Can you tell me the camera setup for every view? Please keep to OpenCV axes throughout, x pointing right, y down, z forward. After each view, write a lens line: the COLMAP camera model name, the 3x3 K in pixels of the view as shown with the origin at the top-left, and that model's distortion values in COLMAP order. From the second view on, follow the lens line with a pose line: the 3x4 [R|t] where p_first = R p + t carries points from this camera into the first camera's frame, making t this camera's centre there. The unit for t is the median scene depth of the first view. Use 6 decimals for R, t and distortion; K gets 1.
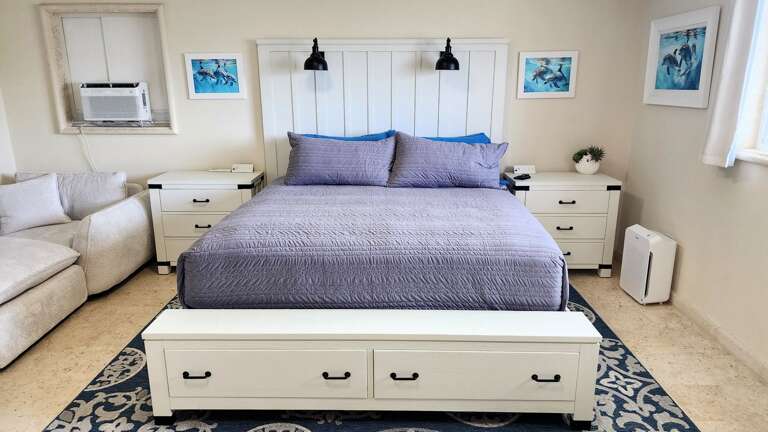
lens RADIAL K [[512.0, 0, 387.3], [0, 512.0, 214.2], [0, 0, 1]] dist [0.069749, -0.068489]
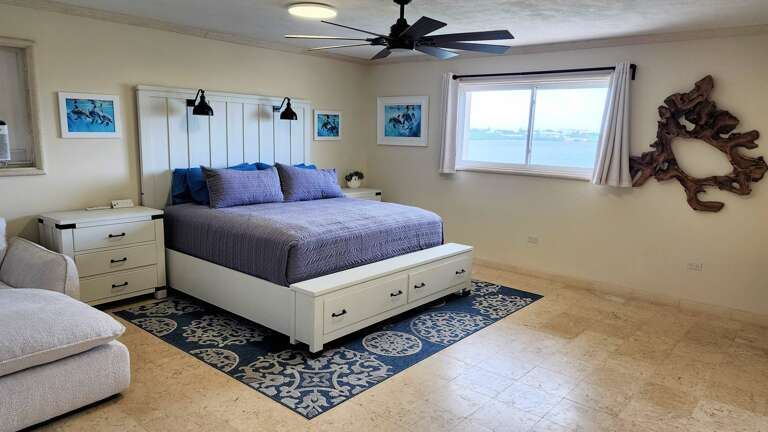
lens RADIAL K [[512.0, 0, 387.3], [0, 512.0, 214.2], [0, 0, 1]] dist [0.069749, -0.068489]
pose [[0.633036, -0.102828, 0.767263, -0.787314], [0.166624, 0.986006, -0.005331, 0.027368], [-0.755978, 0.131219, 0.641310, -0.073796]]
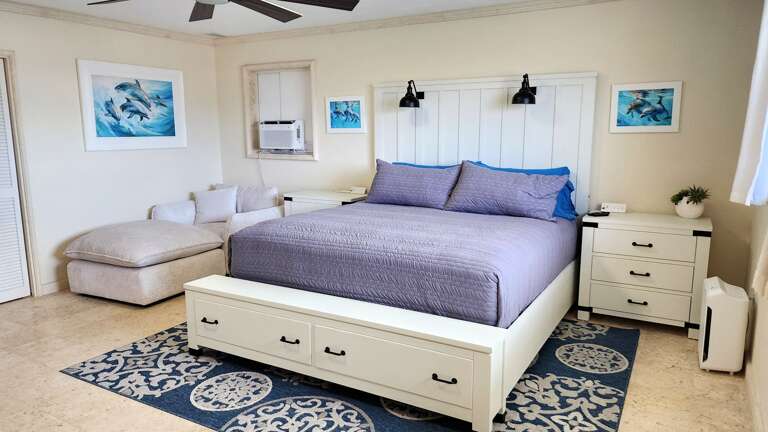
lens RADIAL K [[523.7, 0, 394.2], [0, 523.7, 214.4], [0, 0, 1]] dist [0.085409, -0.090309]
pose [[0.881039, 0.077303, -0.466685, 0.380519], [-0.120734, 0.990630, -0.063839, 0.034674], [0.457377, 0.112590, 0.882117, -0.022615]]
